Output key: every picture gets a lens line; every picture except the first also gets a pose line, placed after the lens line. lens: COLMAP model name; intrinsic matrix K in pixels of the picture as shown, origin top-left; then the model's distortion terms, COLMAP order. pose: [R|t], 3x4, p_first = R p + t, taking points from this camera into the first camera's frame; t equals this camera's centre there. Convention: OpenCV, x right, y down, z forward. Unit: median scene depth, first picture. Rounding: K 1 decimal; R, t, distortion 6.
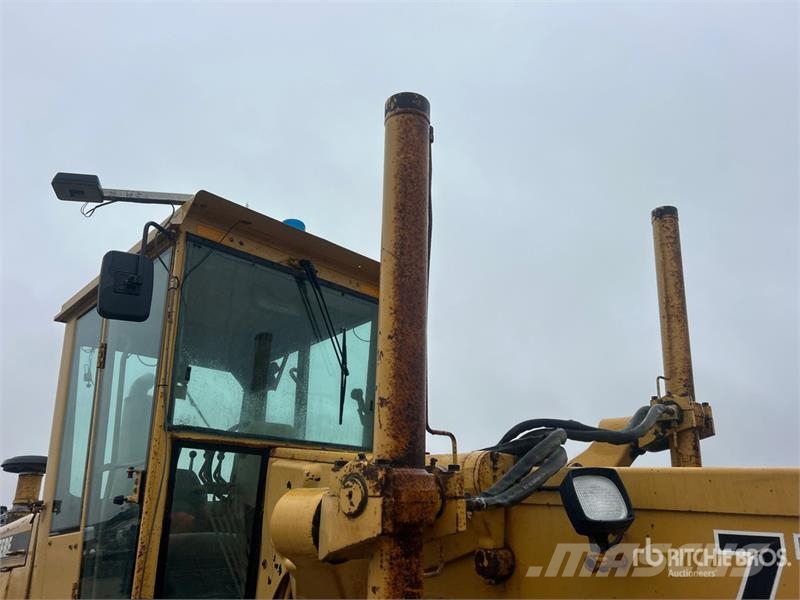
lens RADIAL K [[607.1, 0, 404.8], [0, 607.1, 303.7], [0, 0, 1]] dist [0.059944, -0.069514]
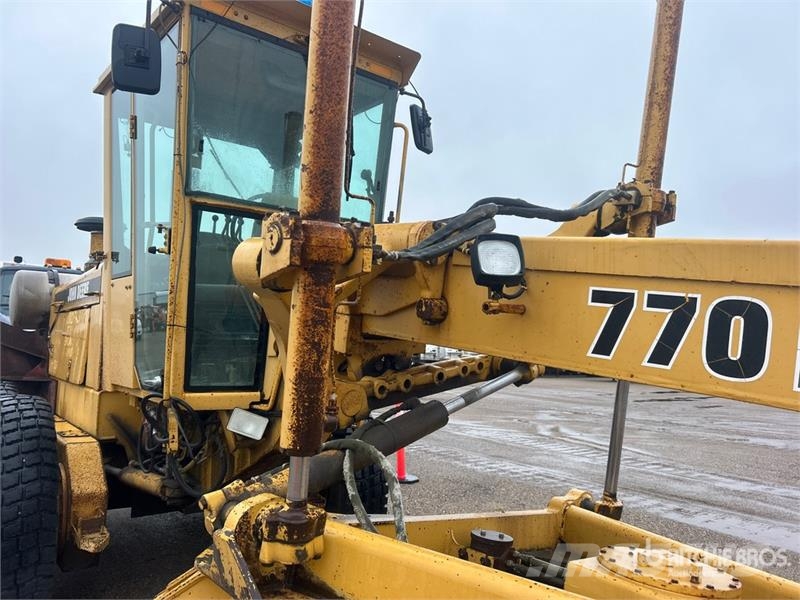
lens RADIAL K [[600.7, 0, 403.4], [0, 600.7, 299.4], [0, 0, 1]] dist [0.065489, -0.083216]
pose [[0.993426, 0.060428, -0.097223, 0.147116], [-0.024914, 0.943094, 0.331591, 0.002752], [0.111728, -0.326989, 0.938400, -0.097653]]
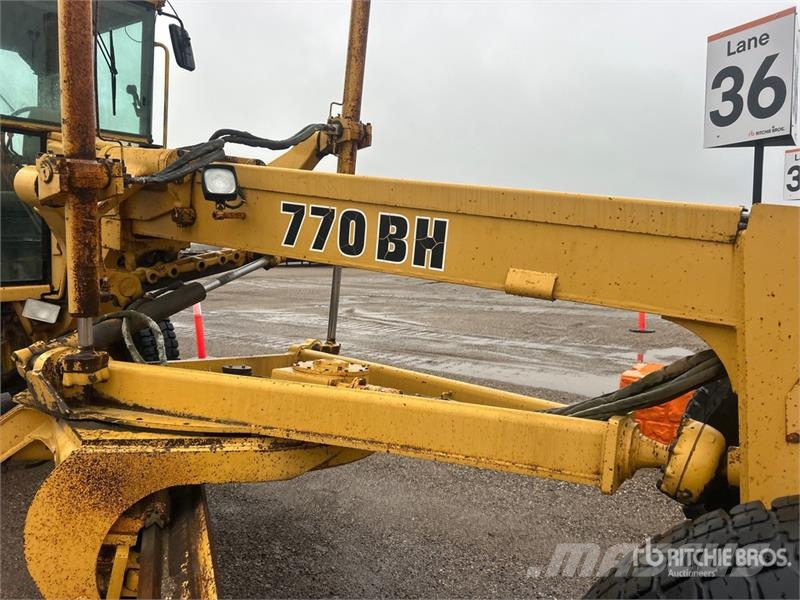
lens RADIAL K [[589.6, 0, 397.3], [0, 589.6, 309.1], [0, 0, 1]] dist [0.050487, -0.048789]
pose [[0.977833, 0.010031, 0.209147, 0.273608], [-0.113325, 0.865269, 0.488331, -0.158197], [-0.176070, -0.501208, 0.847225, -0.445663]]
